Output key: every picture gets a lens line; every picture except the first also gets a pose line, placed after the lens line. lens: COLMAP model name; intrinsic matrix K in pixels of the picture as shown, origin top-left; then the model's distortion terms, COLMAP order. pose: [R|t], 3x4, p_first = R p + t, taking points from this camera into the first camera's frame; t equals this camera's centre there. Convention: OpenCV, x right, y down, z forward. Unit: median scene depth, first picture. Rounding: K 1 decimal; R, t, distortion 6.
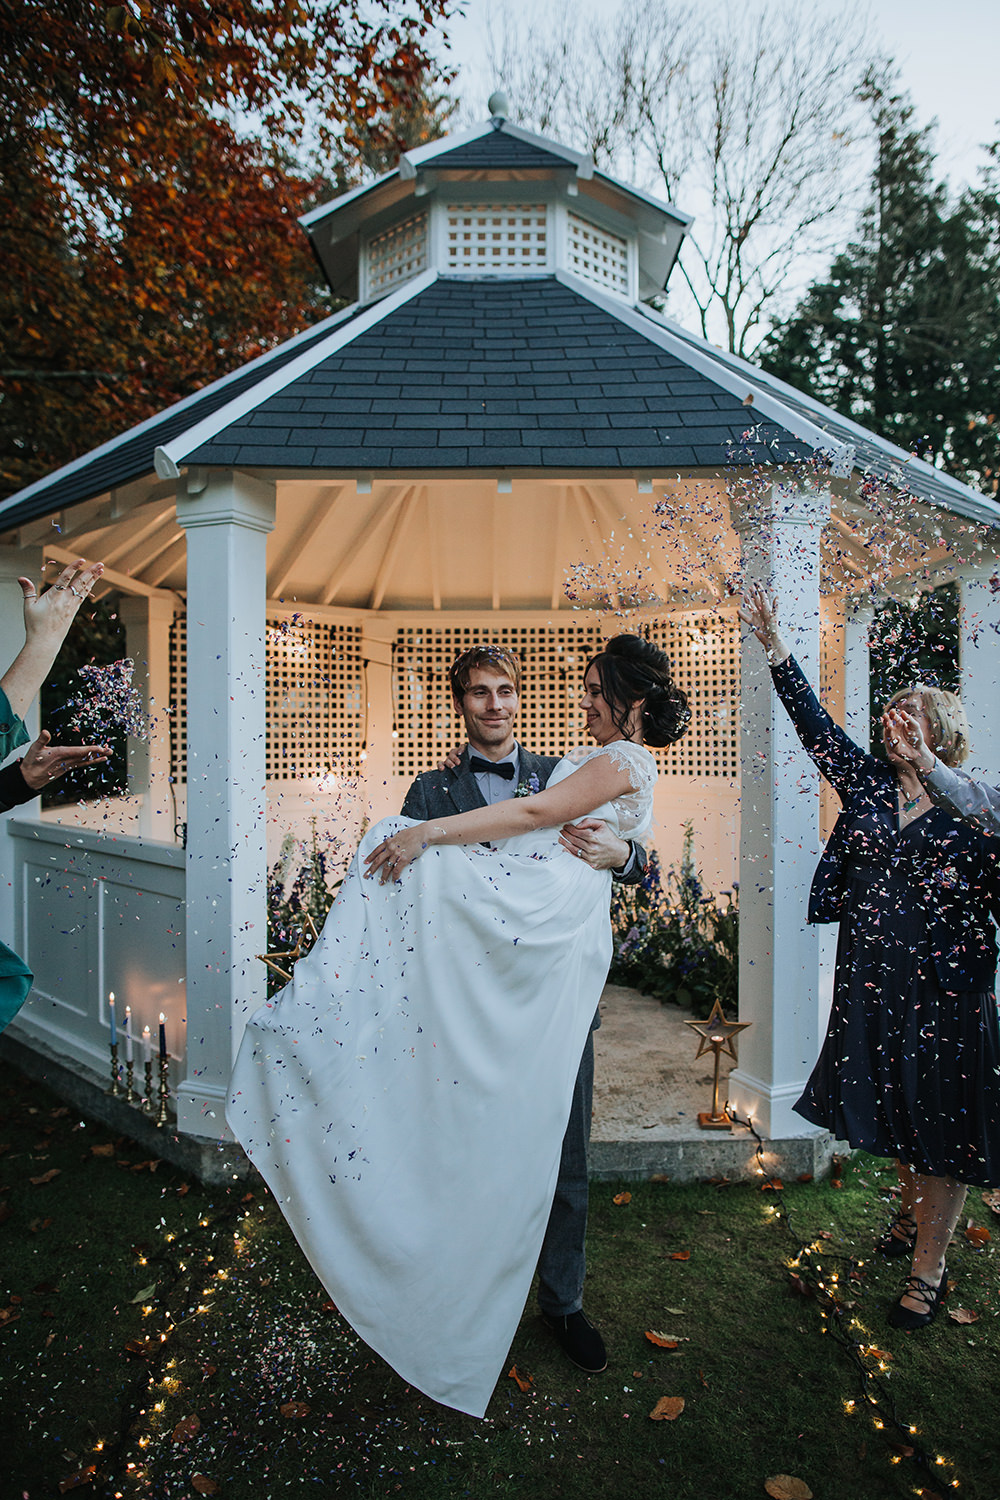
lens RADIAL K [[1148.0, 0, 502.8], [0, 1148.0, 751.2], [0, 0, 1]] dist [0.001517, 0.000265]
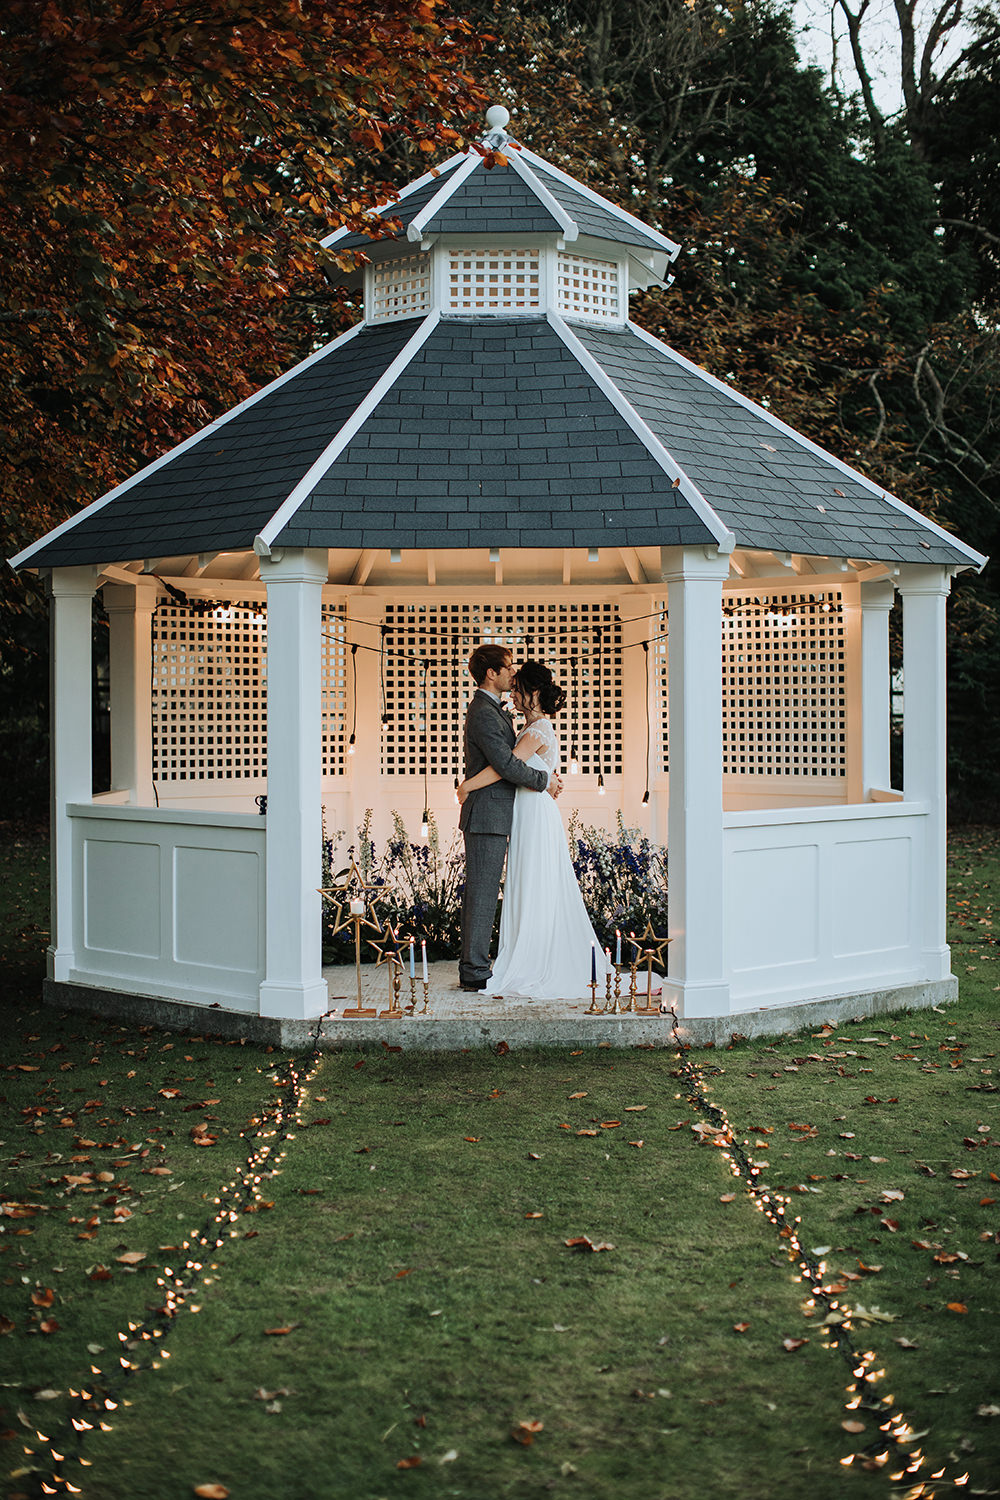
lens RADIAL K [[2478.8, 0, 501.5], [0, 2478.8, 750.4], [0, 0, 1]] dist [-0.132445, 0.000000]
pose [[0.999891, -0.001110, -0.014749, 0.025105], [0.001087, 0.999998, -0.001554, 0.006699], [0.014751, 0.001538, 0.999890, -0.939465]]
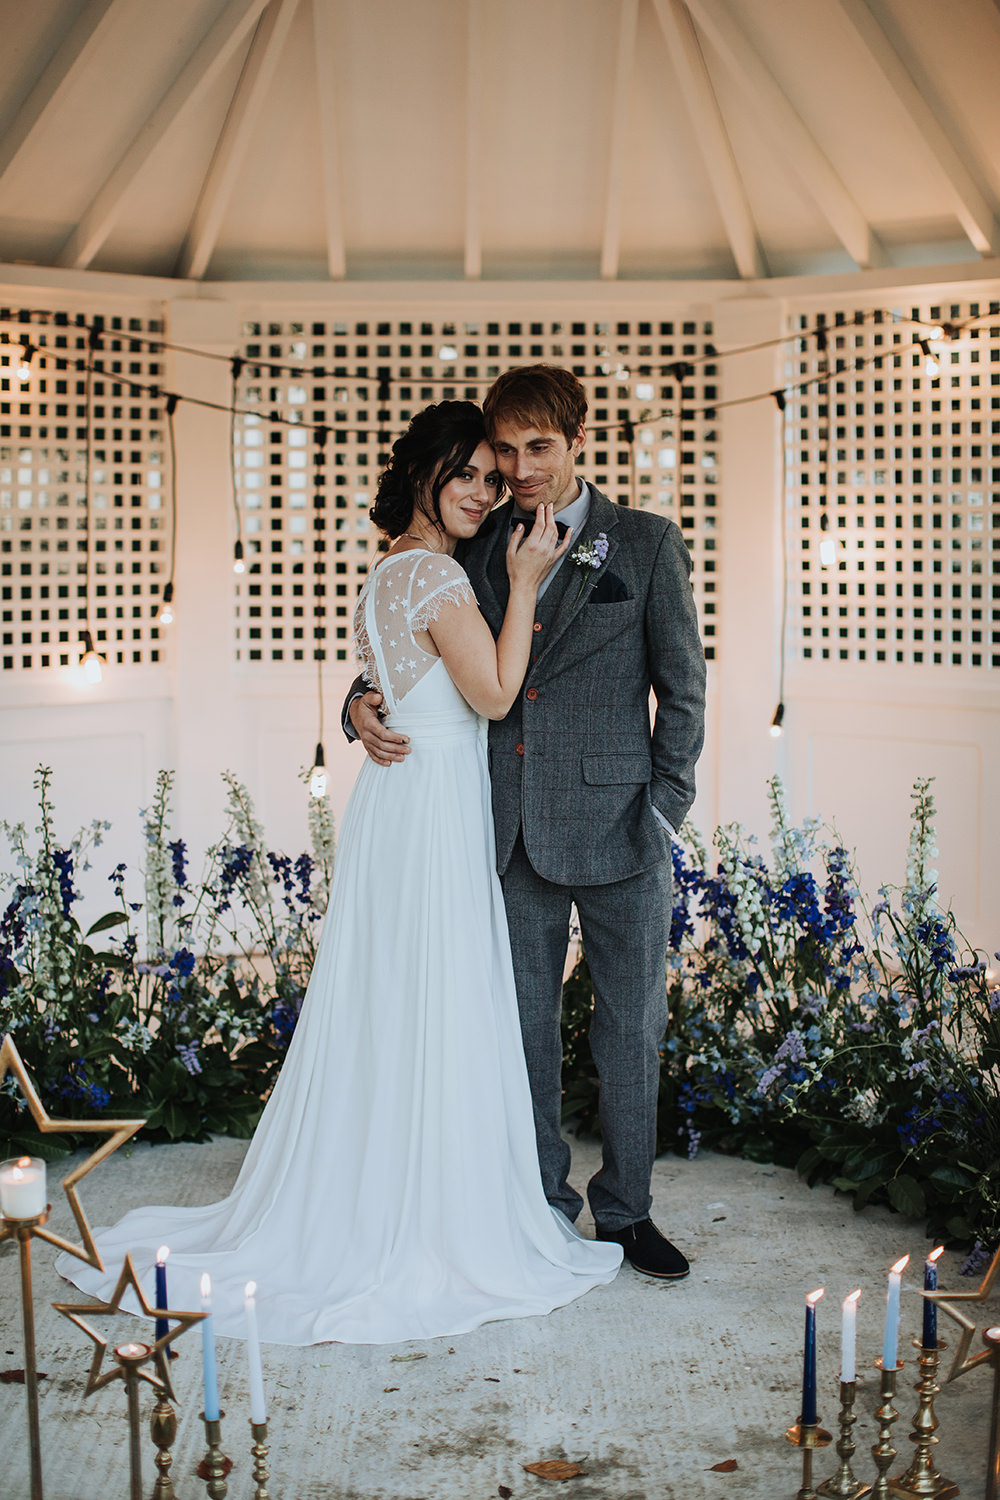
lens RADIAL K [[2478.8, 0, 495.5], [0, 2478.8, 751.1], [0, 0, 1]] dist [-0.132445, 0.000000]
pose [[0.999996, 0.001769, 0.002056, 0.001134], [-0.001903, 0.997719, 0.067482, -0.008709], [-0.001932, -0.067486, 0.997718, 0.062334]]
